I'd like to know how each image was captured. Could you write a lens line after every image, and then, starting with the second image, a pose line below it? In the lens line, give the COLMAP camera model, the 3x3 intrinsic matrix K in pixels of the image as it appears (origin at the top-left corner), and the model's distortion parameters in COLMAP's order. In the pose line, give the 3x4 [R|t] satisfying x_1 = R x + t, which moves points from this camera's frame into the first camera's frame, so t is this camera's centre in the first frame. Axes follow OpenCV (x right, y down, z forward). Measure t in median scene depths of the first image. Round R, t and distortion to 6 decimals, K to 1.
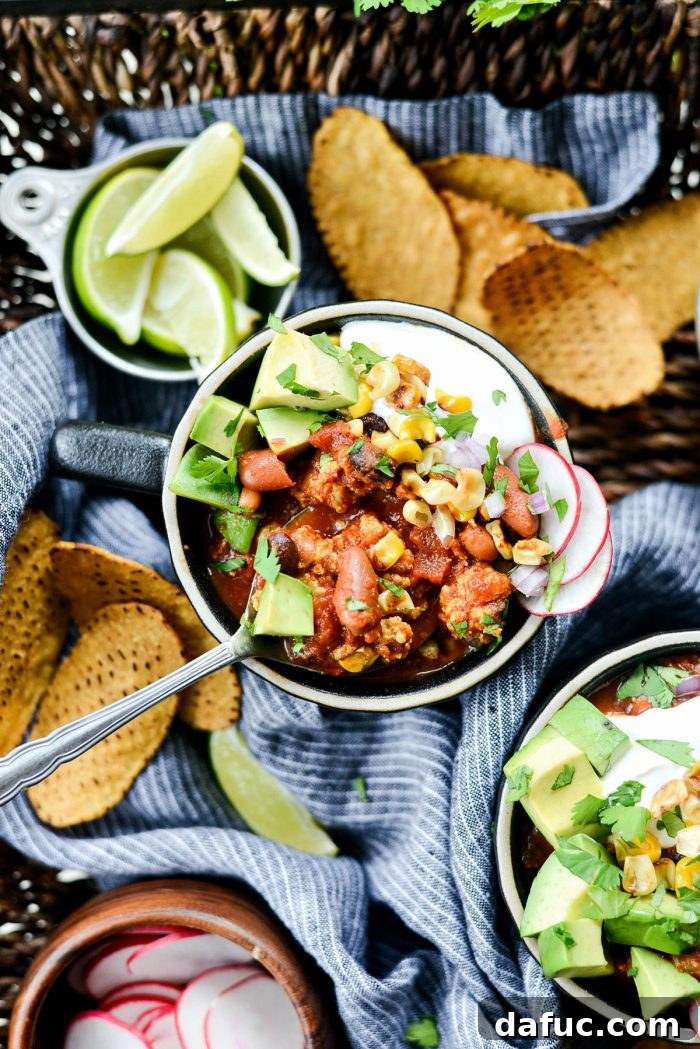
lens RADIAL K [[1692.4, 0, 350.0], [0, 1692.4, 524.5], [0, 0, 1]] dist [-0.086032, -0.147675]
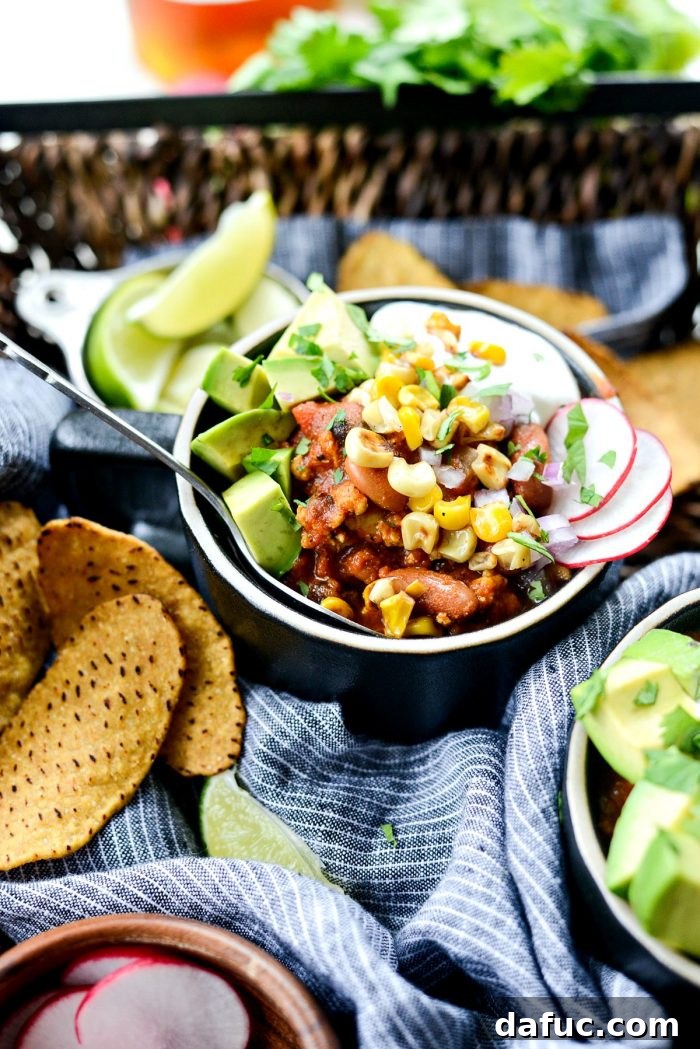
lens RADIAL K [[1708.5, 0, 350.0], [0, 1708.5, 524.5], [0, 0, 1]] dist [-0.111219, 0.043321]
pose [[0.999557, 0.026664, 0.013242, -0.026481], [-0.014801, 0.831014, -0.556054, 0.484791], [-0.025831, 0.555612, 0.831041, 0.246187]]
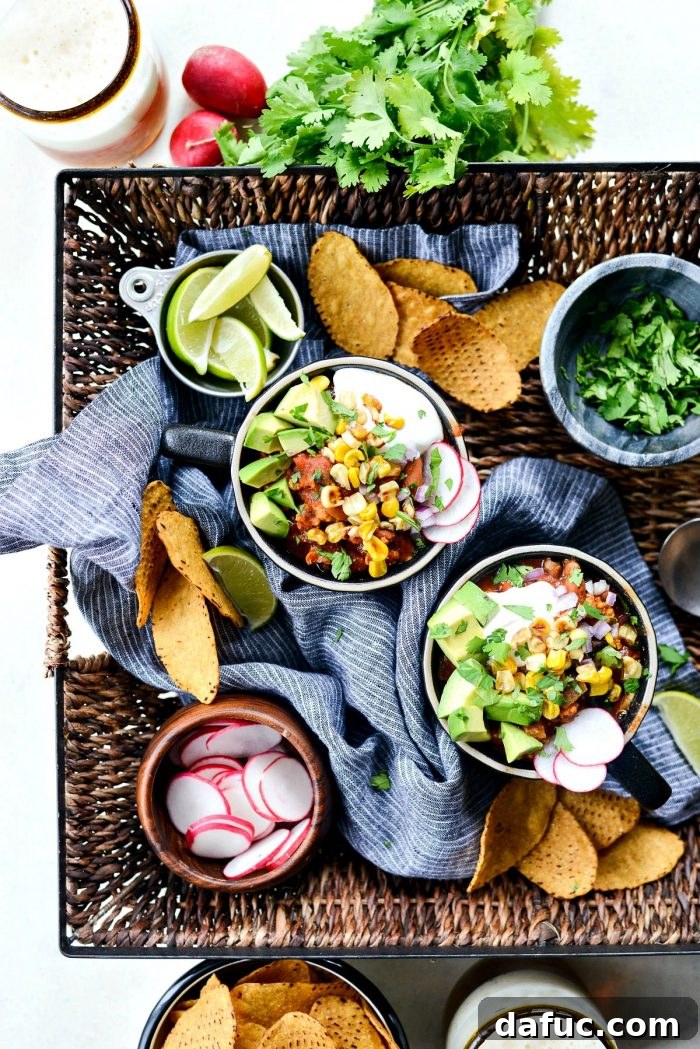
lens RADIAL K [[1692.4, 0, 350.0], [0, 1692.4, 524.5], [0, 0, 1]] dist [-0.086032, -0.147675]
pose [[0.998393, -0.005382, 0.056421, -0.081179], [0.002895, 0.999025, 0.044063, -0.033486], [-0.056603, -0.043828, 0.997434, -0.687267]]
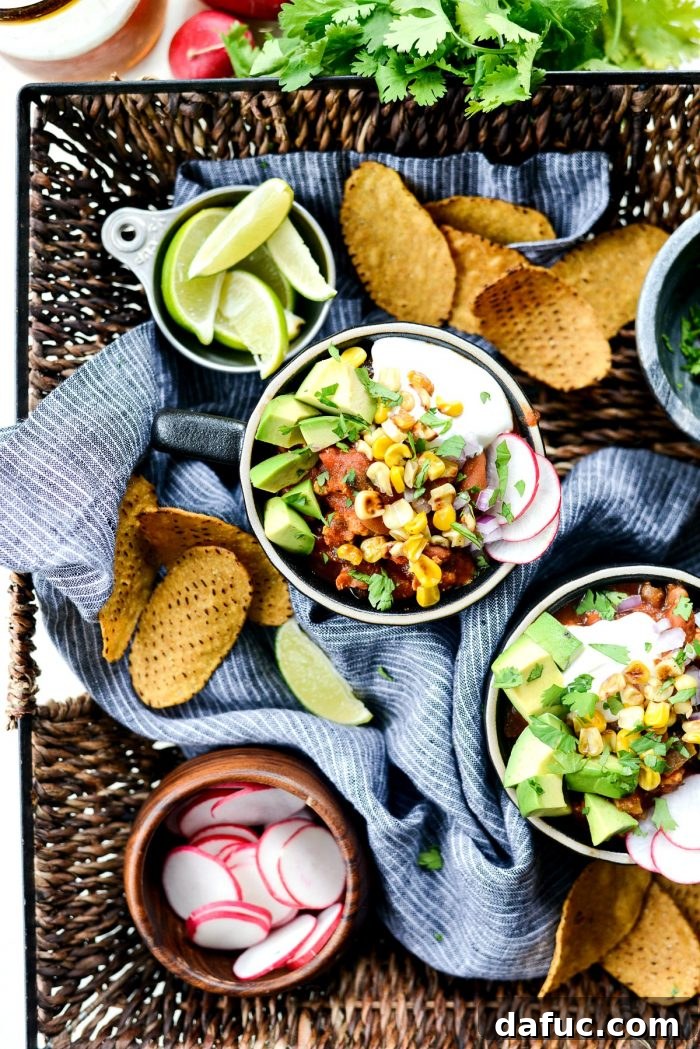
lens RADIAL K [[1692.4, 0, 350.0], [0, 1692.4, 524.5], [0, 0, 1]] dist [-0.086032, -0.147675]
pose [[0.999720, -0.004369, 0.023249, -0.050773], [0.002548, 0.996967, 0.077780, -0.071028], [-0.023518, -0.077699, 0.996699, -0.329023]]
